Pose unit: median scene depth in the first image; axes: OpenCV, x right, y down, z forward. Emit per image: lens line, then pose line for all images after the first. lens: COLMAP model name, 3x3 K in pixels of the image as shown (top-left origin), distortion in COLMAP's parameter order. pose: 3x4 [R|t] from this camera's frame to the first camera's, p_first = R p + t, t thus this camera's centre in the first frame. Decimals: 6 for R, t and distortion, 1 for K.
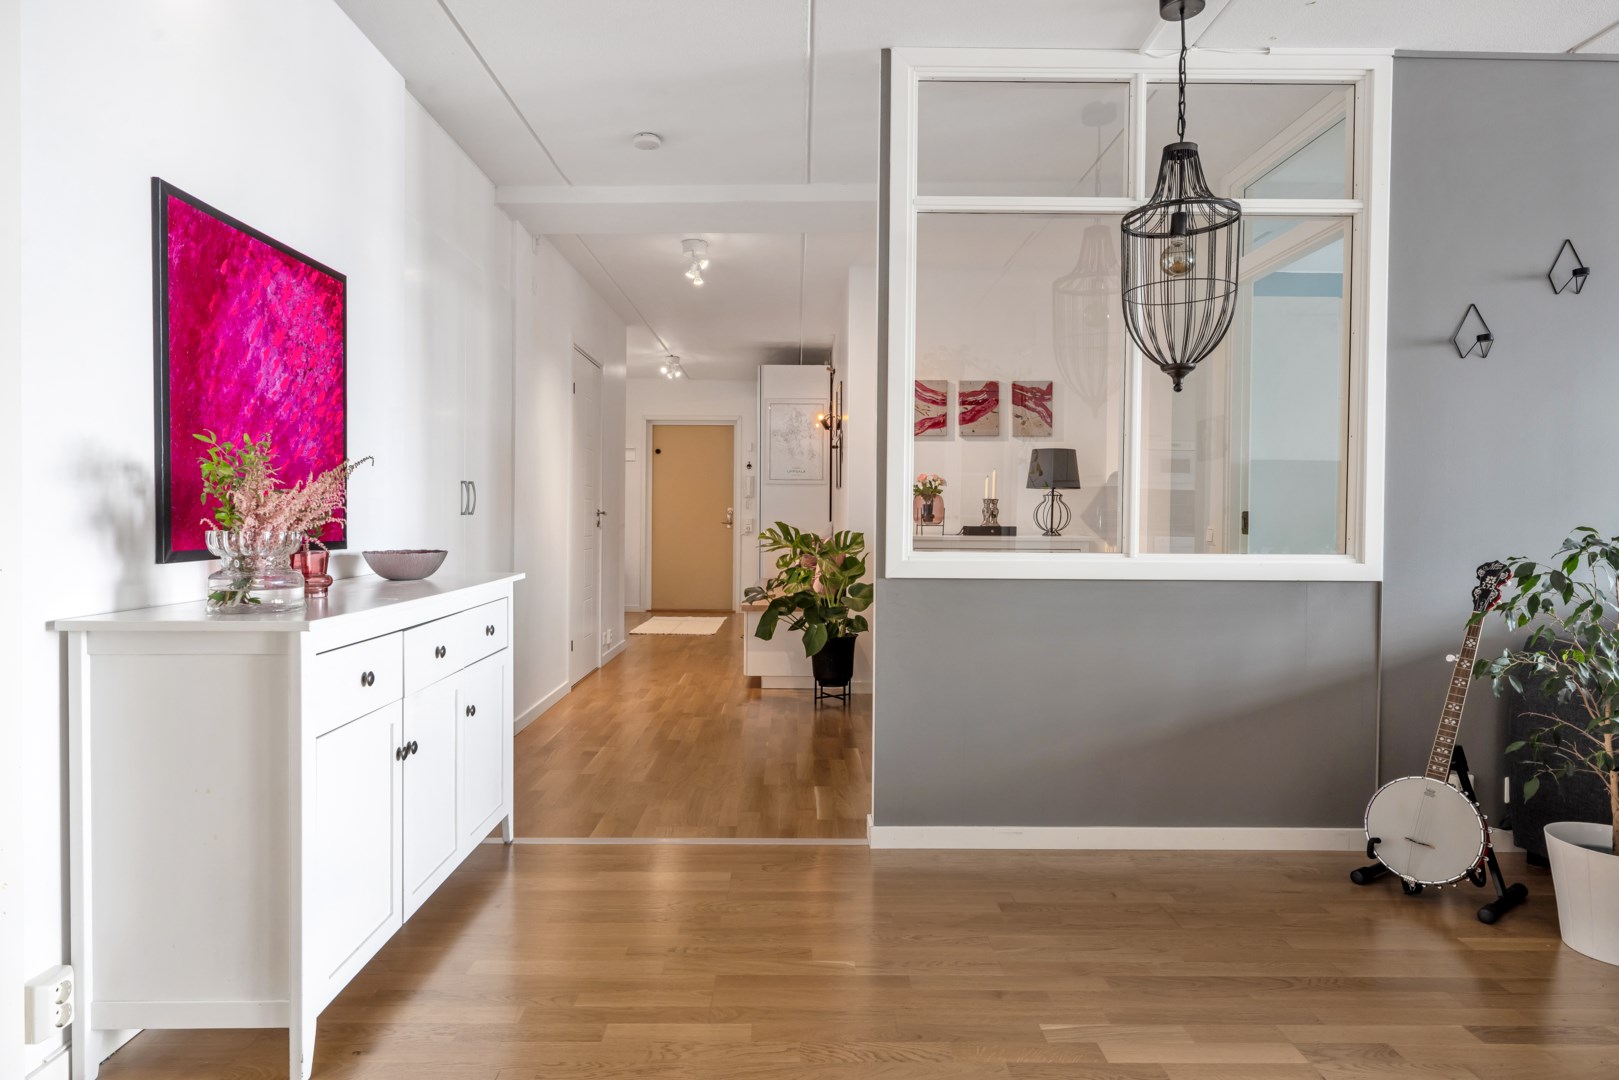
lens RADIAL K [[931.8, 0, 806.9], [0, 931.8, 532.8], [0, 0, 1]] dist [0.012825, -0.004155]
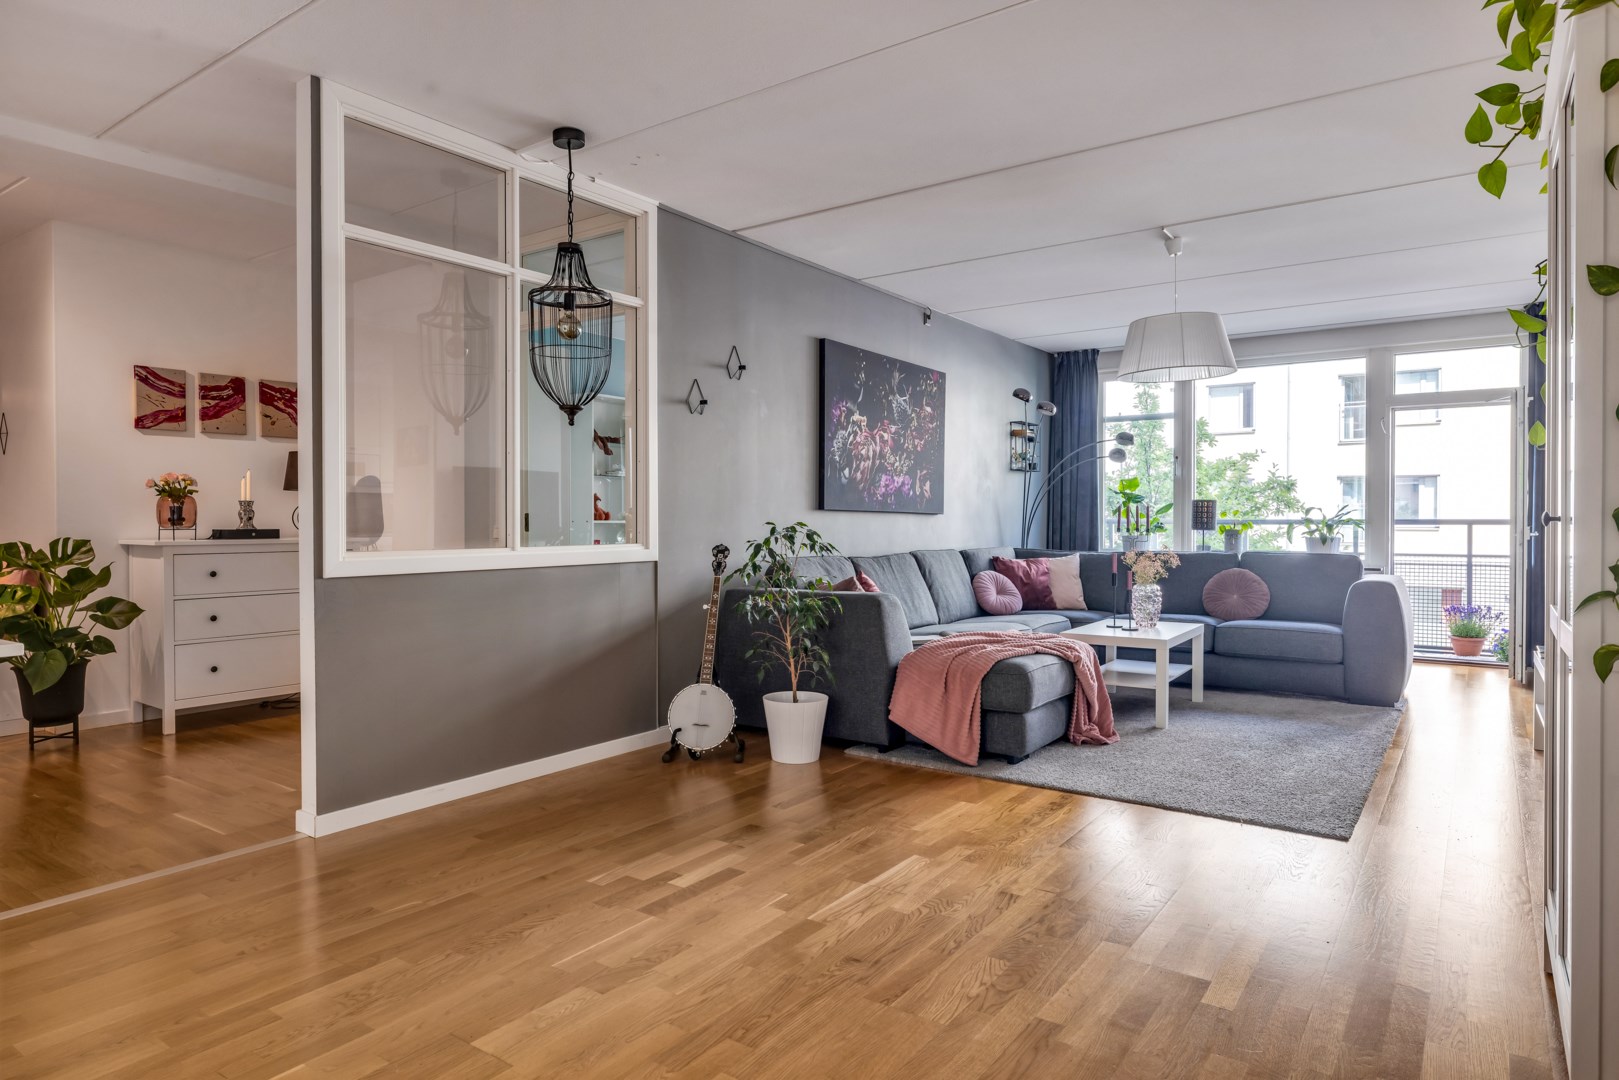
lens RADIAL K [[945.0, 0, 806.2], [0, 945.0, 537.3], [0, 0, 1]] dist [-0.001804, -0.001978]
pose [[0.592492, -0.024339, 0.805209, -0.449713], [0.020687, 0.999674, 0.014996, -0.002586], [-0.805311, 0.007772, 0.592802, -0.072135]]
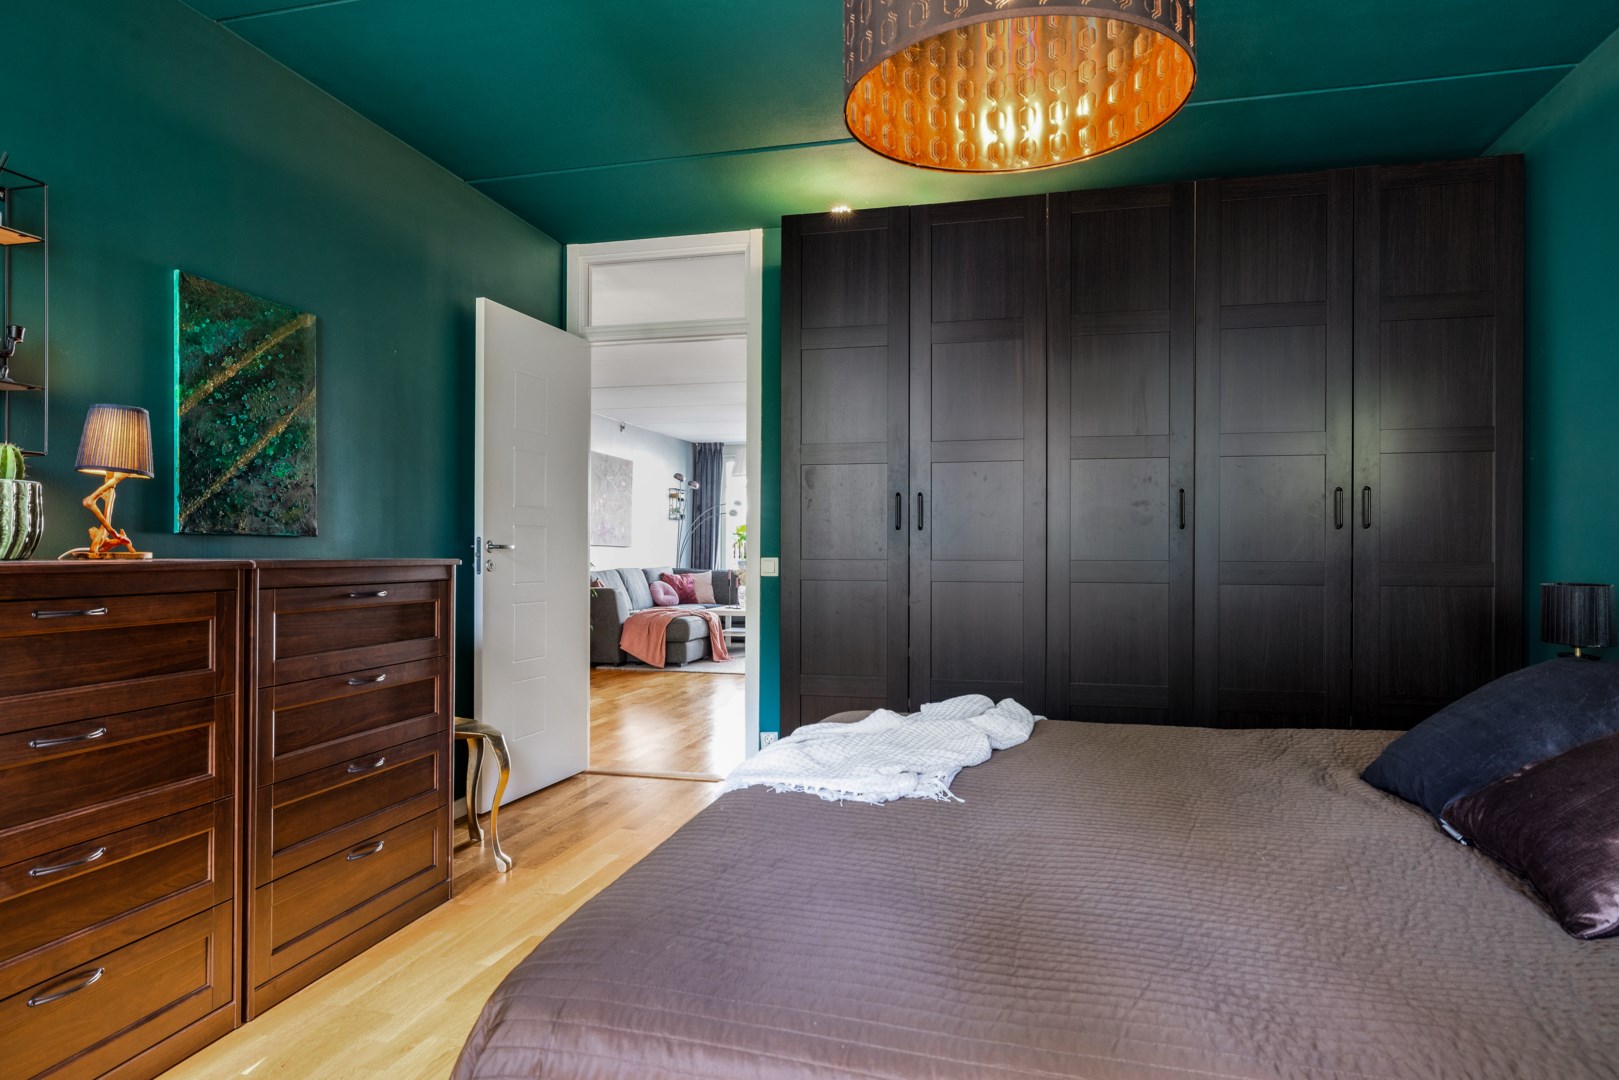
lens RADIAL K [[945.0, 0, 807.3], [0, 945.0, 545.8], [0, 0, 1]] dist [-0.001804, -0.001978]
pose [[0.249188, -0.002737, 0.968451, -1.844741], [0.014183, 0.999899, -0.000823, -0.008546], [-0.968351, 0.013940, 0.249201, -0.586049]]
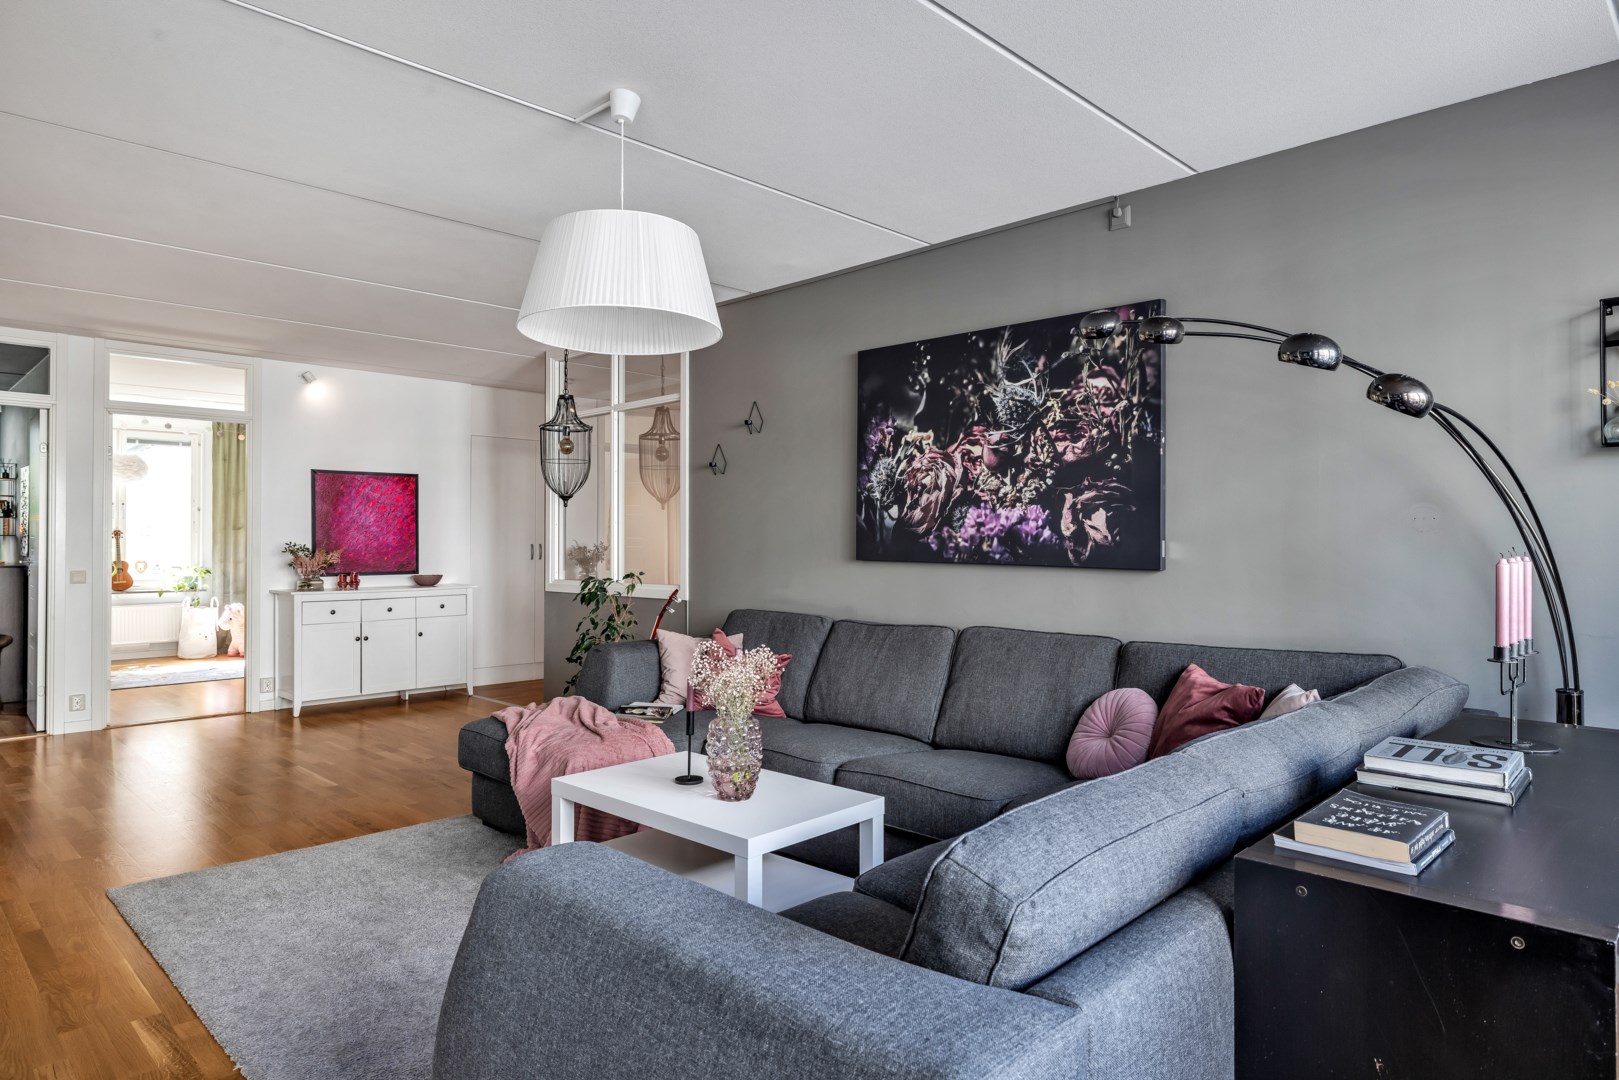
lens RADIAL K [[945.0, 0, 808.7], [0, 945.0, 538.0], [0, 0, 1]] dist [-0.001804, -0.001978]
pose [[0.706316, -0.011504, -0.707803, 2.093547], [-0.001836, 0.999835, -0.018083, -0.035774], [0.707894, 0.014072, 0.706178, -0.134110]]
